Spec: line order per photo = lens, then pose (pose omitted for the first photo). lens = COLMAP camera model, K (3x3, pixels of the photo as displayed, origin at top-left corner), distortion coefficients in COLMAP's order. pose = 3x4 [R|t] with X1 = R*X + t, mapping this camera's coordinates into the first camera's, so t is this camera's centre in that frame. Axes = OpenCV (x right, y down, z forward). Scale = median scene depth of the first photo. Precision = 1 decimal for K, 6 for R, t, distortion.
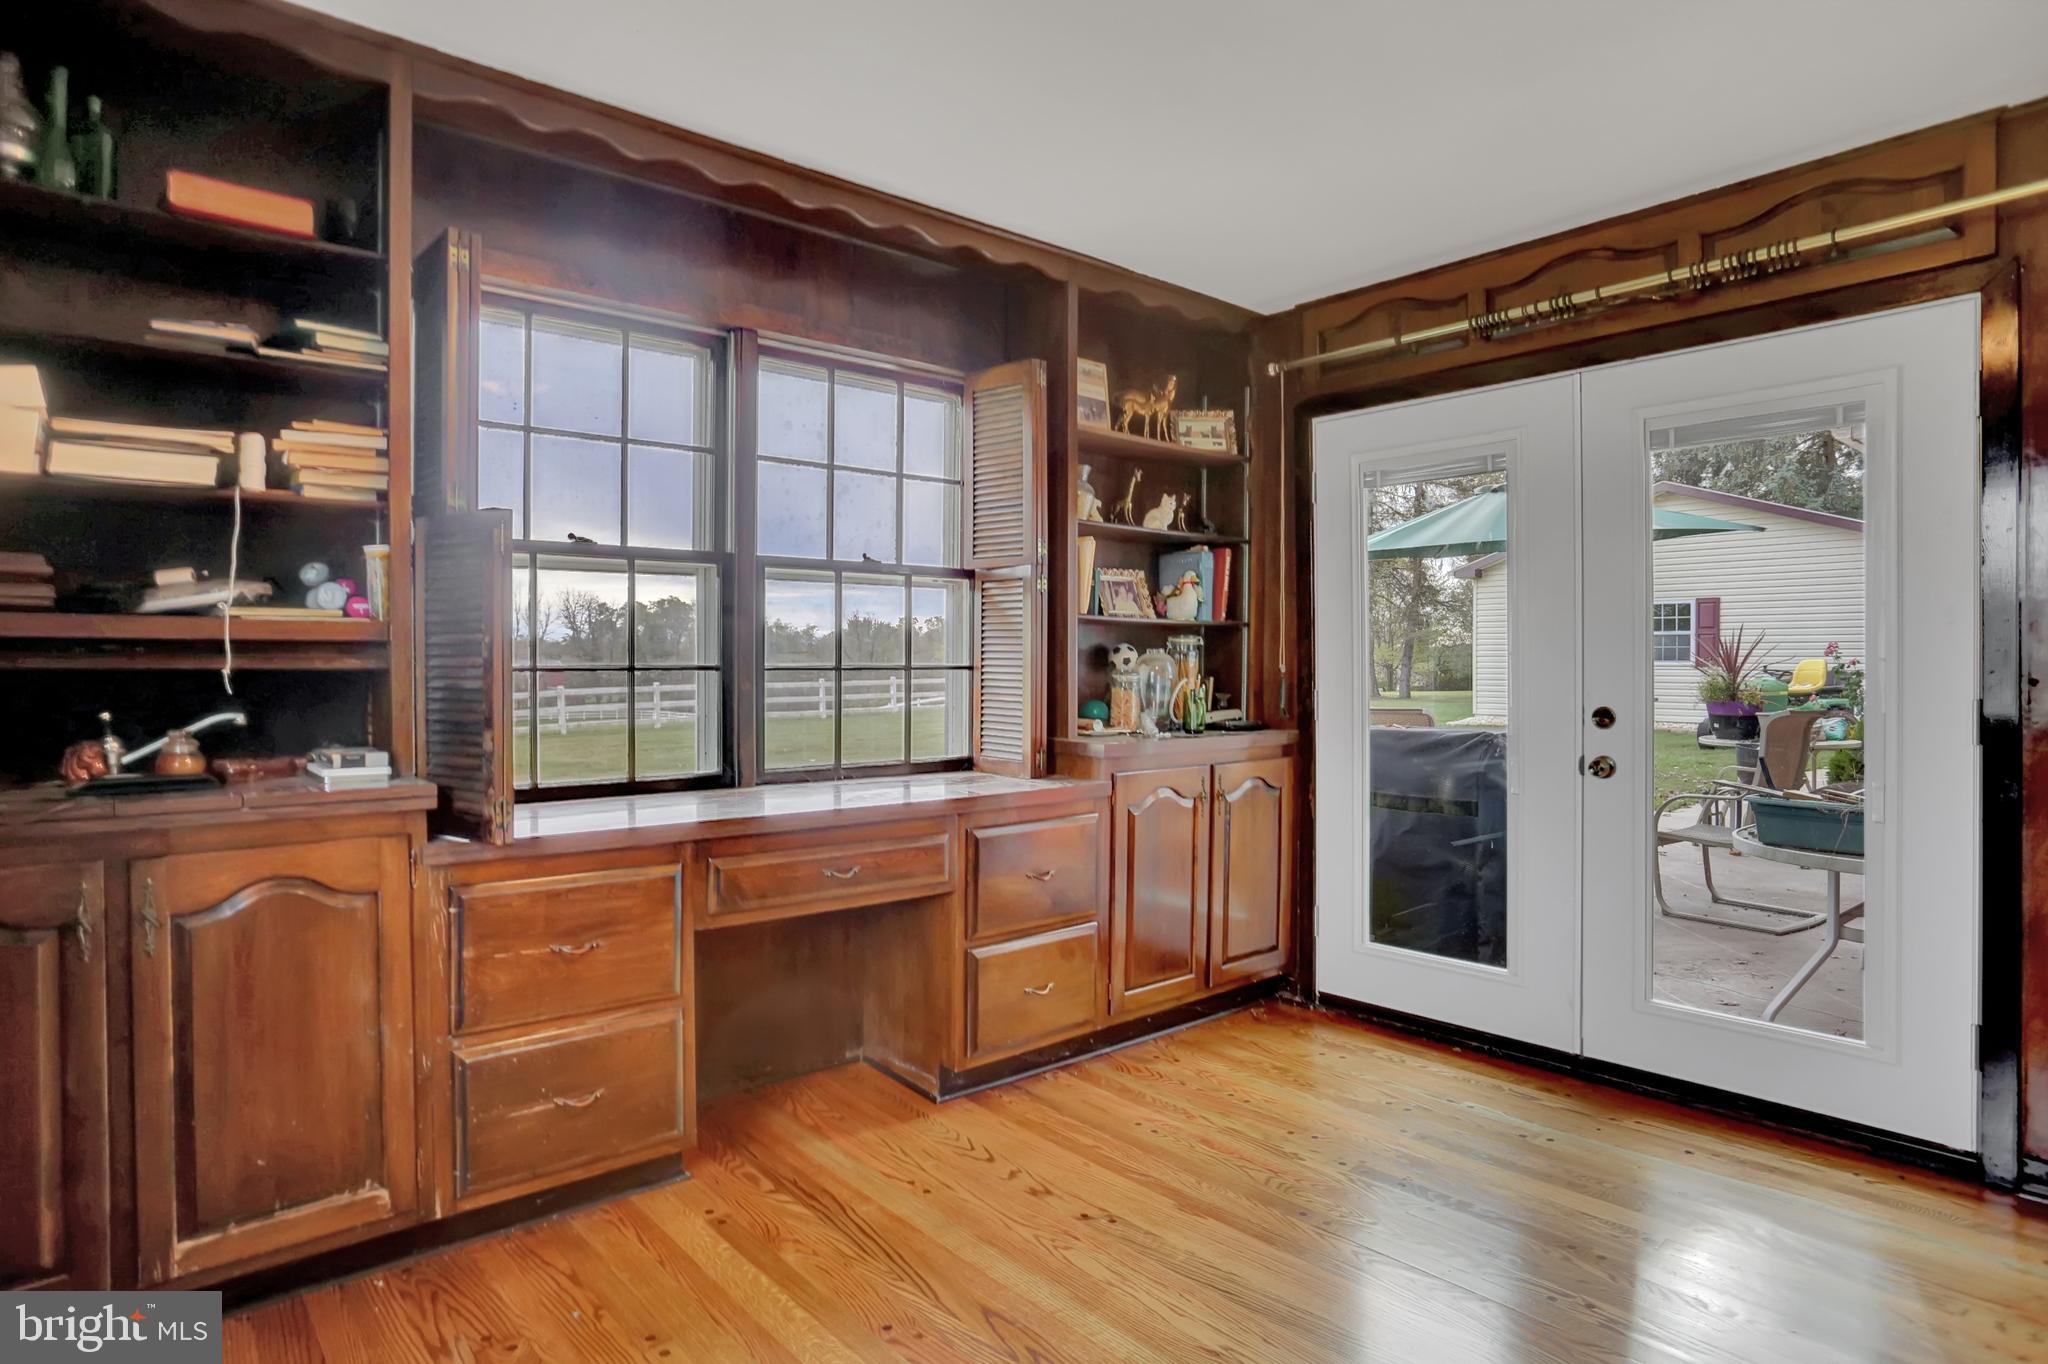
lens RADIAL K [[1139.4, 0, 1021.6], [0, 1139.4, 673.5], [0, 0, 1]] dist [-0.075751, 0.046825]
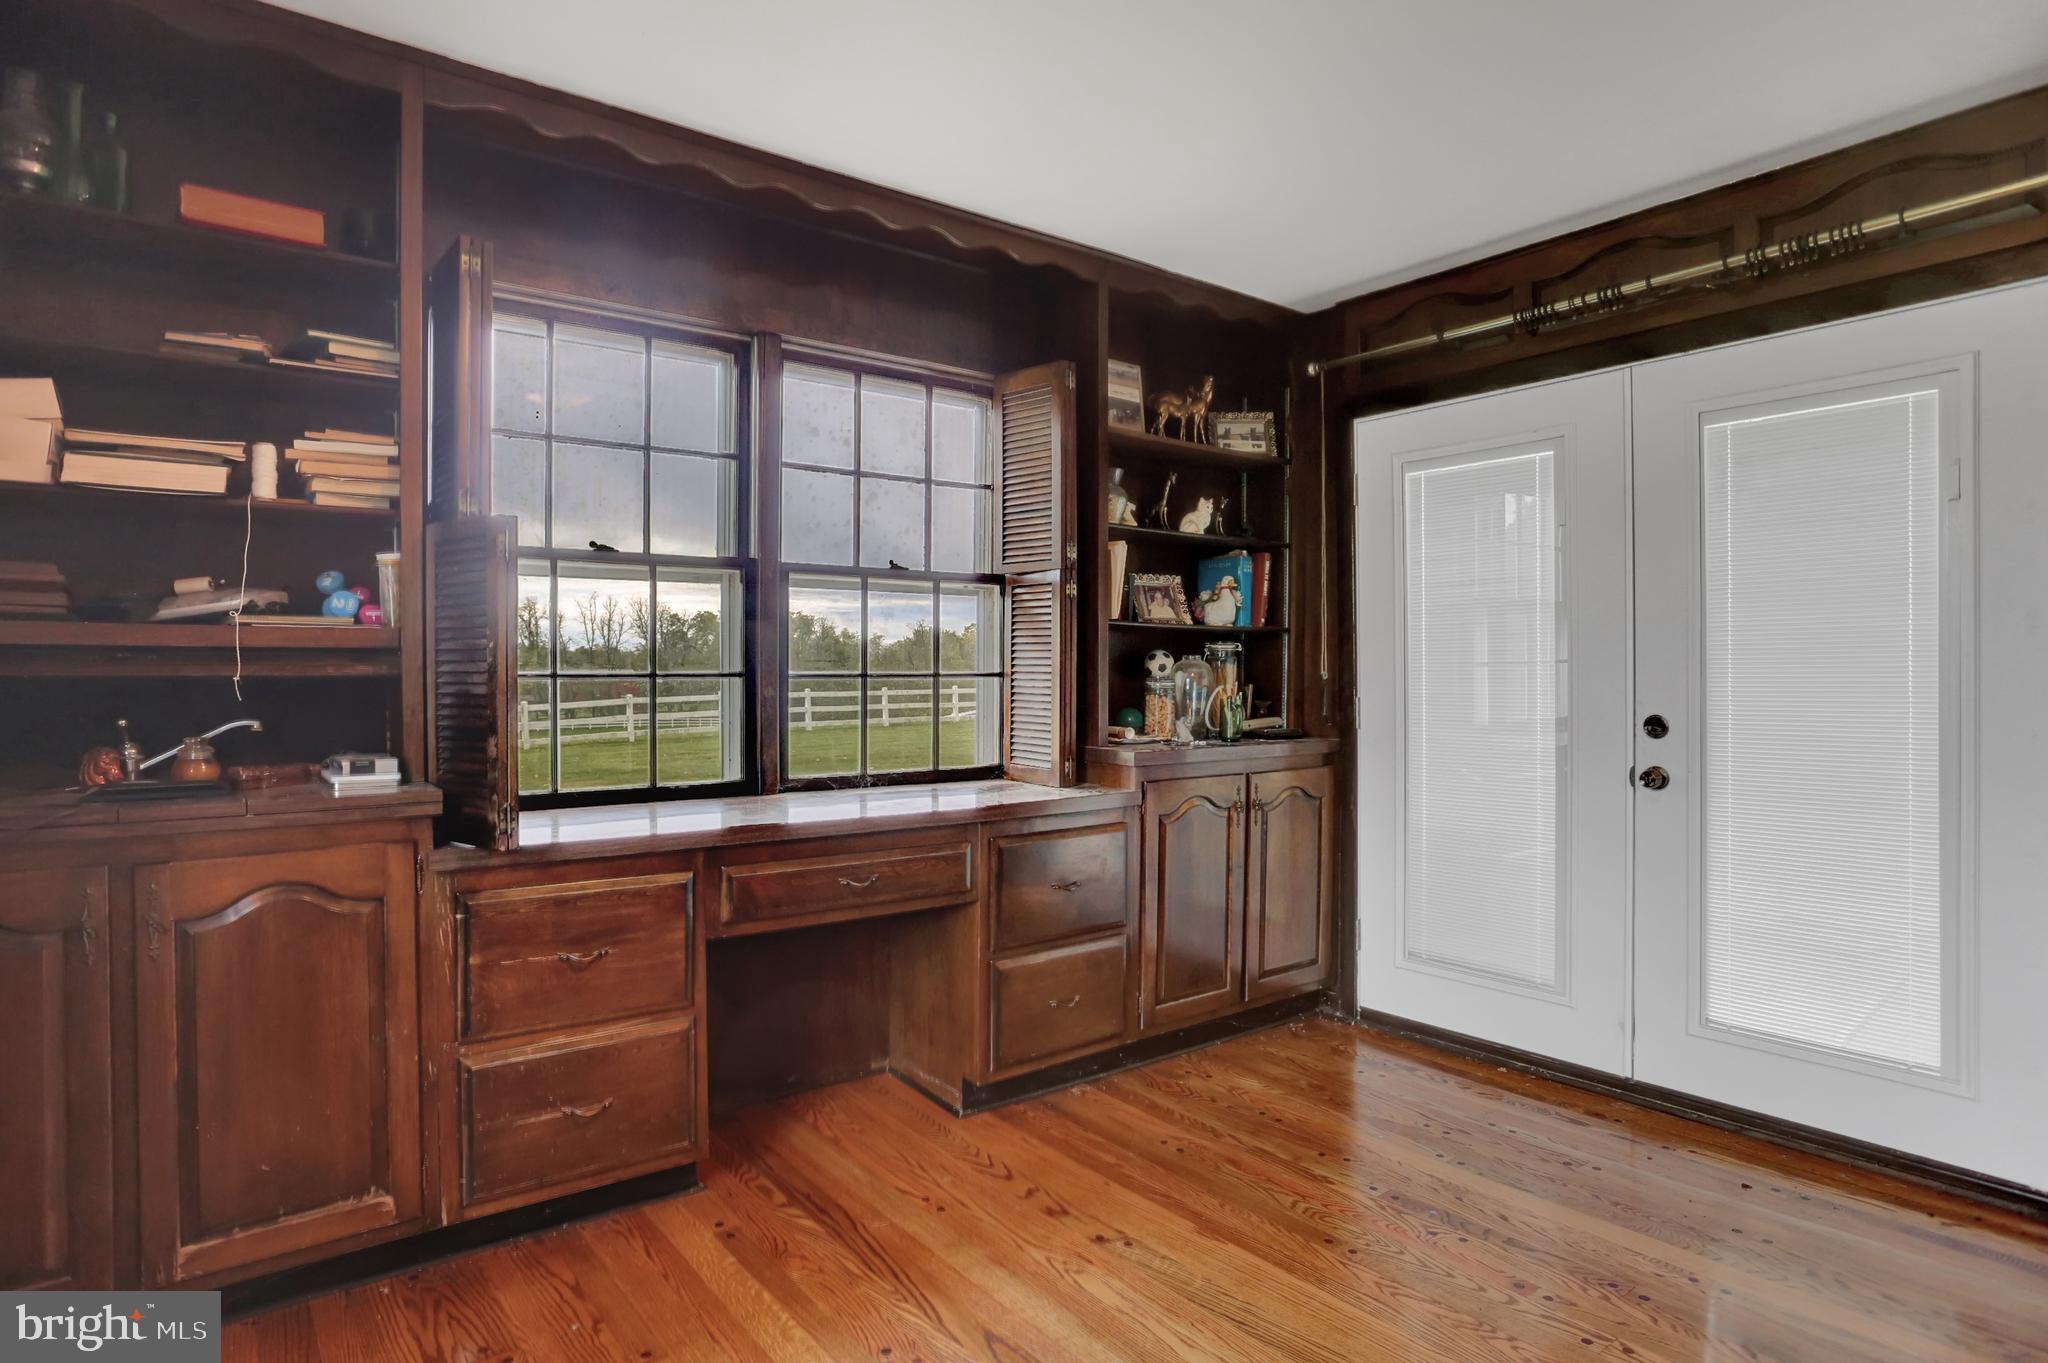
lens RADIAL K [[1133.8, 0, 1030.3], [0, 1133.8, 675.1], [0, 0, 1]] dist [-0.070597, 0.043365]
pose [[0.998628, -0.000352, -0.052362, 0.045019], [0.000109, 0.999989, -0.004642, 0.000039], [0.052363, 0.004629, 0.998617, 0.027100]]
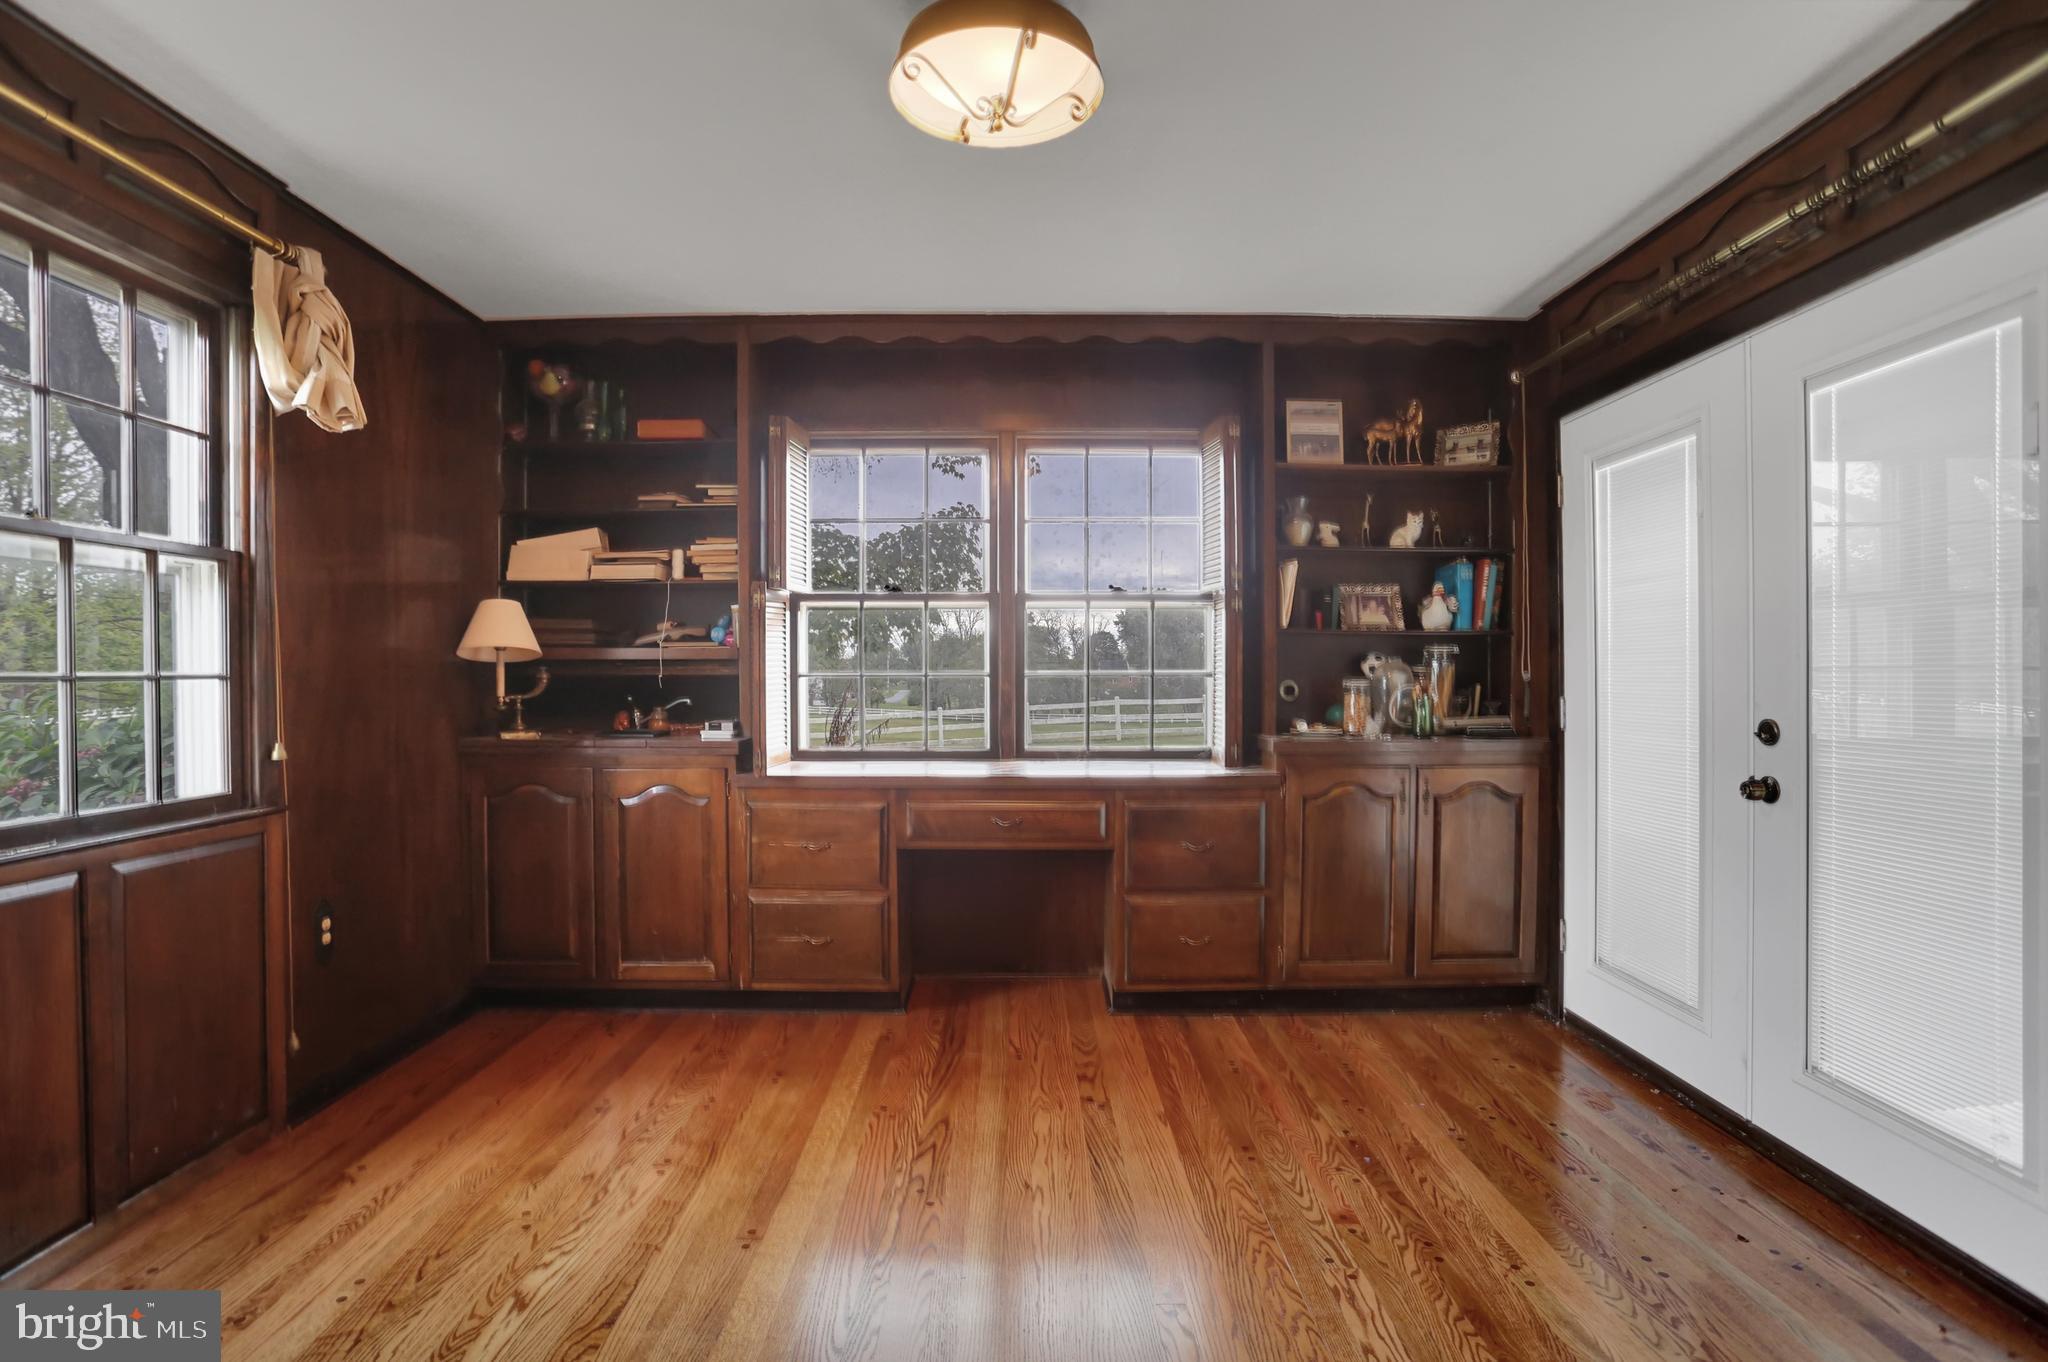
lens RADIAL K [[1049.2, 0, 1024.0], [0, 1049.2, 681.0], [0, 0, 1]] dist [-0.054060, -0.000056]
pose [[0.757788, 0.004120, -0.652487, 0.744781], [-0.004711, 0.999989, 0.000844, 0.001930], [0.652483, 0.002434, 0.757799, 0.041294]]
